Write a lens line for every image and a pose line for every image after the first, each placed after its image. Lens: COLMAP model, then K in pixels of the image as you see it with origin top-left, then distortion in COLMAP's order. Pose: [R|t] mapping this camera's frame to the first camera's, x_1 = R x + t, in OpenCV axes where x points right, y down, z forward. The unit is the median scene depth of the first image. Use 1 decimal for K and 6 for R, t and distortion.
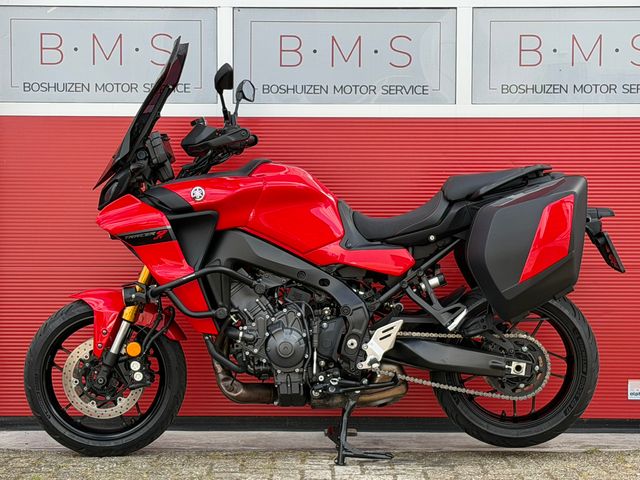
lens RADIAL K [[1481.2, 0, 321.1], [0, 1481.2, 242.8], [0, 0, 1]] dist [0.069848, 0.000000]
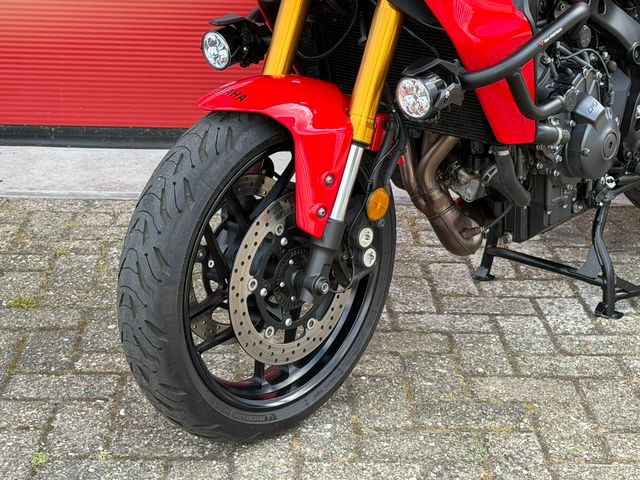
lens RADIAL K [[1351.1, 0, 329.2], [0, 1351.1, 248.2], [0, 0, 1]] dist [0.134232, 0.000000]
pose [[0.637279, -0.246610, 0.730109, -0.447856], [0.019164, 0.952193, 0.304896, -0.043116], [-0.770395, -0.180312, 0.611538, 0.763099]]
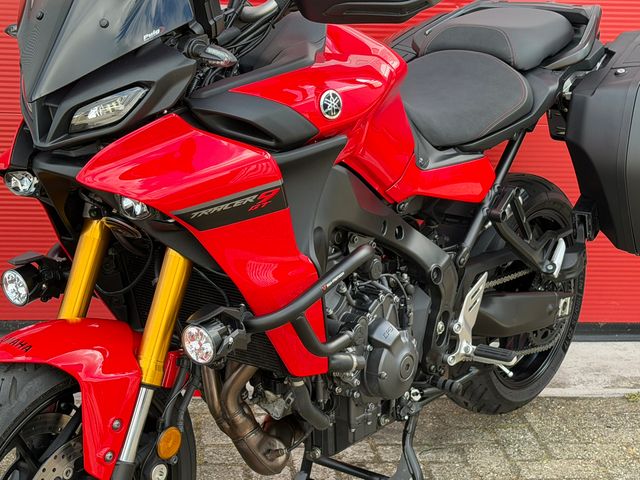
lens RADIAL K [[1351.1, 0, 334.7], [0, 1351.1, 250.4], [0, 0, 1]] dist [0.134232, 0.000000]
pose [[0.576926, -0.184990, 0.795572, -0.429168], [0.006793, 0.975068, 0.221801, -0.082422], [-0.816768, -0.122558, 0.563799, 0.732654]]
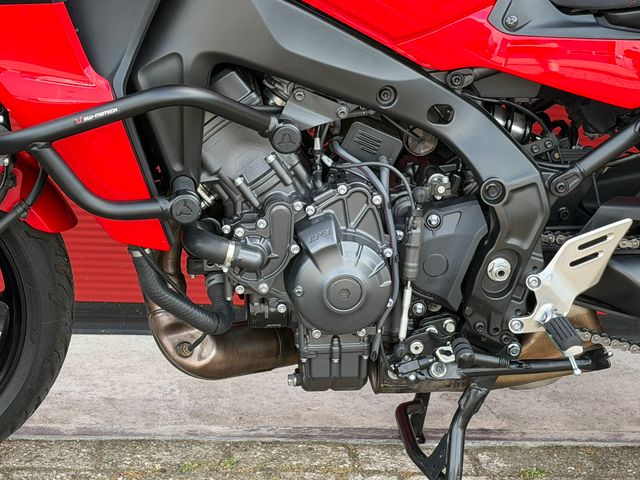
lens RADIAL K [[1481.2, 0, 322.3], [0, 1481.2, 243.8], [0, 0, 1]] dist [0.069848, 0.000000]
pose [[0.990161, 0.020884, 0.138363, -0.082786], [-0.062576, 0.950504, 0.304345, -0.058303], [-0.125159, -0.310009, 0.942459, 0.629290]]
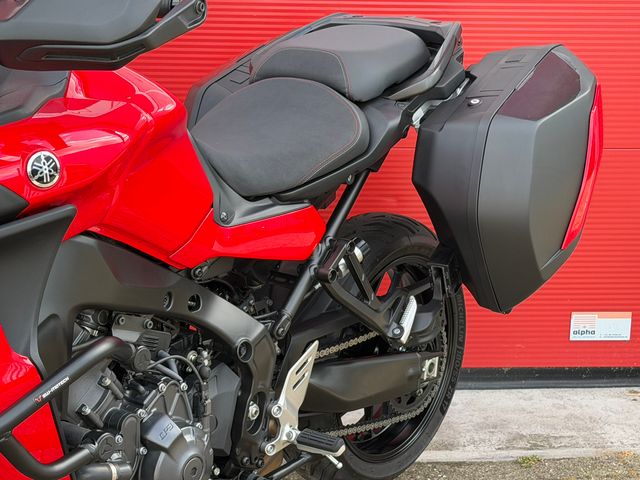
lens RADIAL K [[1351.1, 0, 336.5], [0, 1351.1, 234.4], [0, 0, 1]] dist [0.134232, 0.000000]
pose [[0.583997, -0.193847, 0.788271, -0.310955], [0.020864, 0.974333, 0.224145, -0.091644], [-0.811488, -0.114453, 0.573052, 0.722756]]
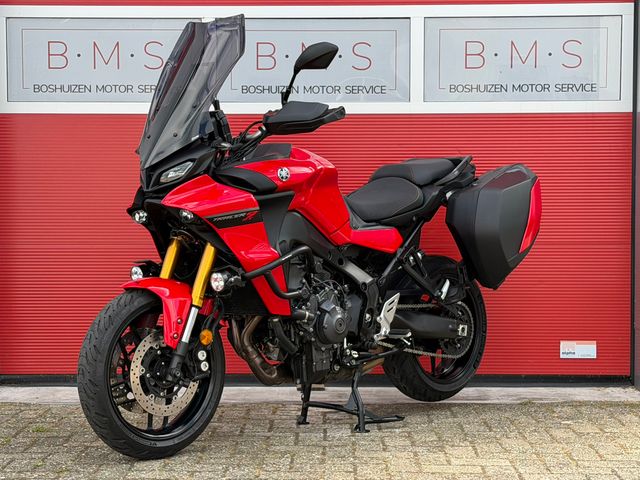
lens RADIAL K [[1351.1, 0, 317.6], [0, 1351.1, 245.2], [0, 0, 1]] dist [0.134232, 0.000000]
pose [[0.680999, -0.019201, 0.732033, -0.721537], [0.041114, 0.999082, -0.012042, 0.026094], [-0.731129, 0.038297, 0.681163, 0.356577]]
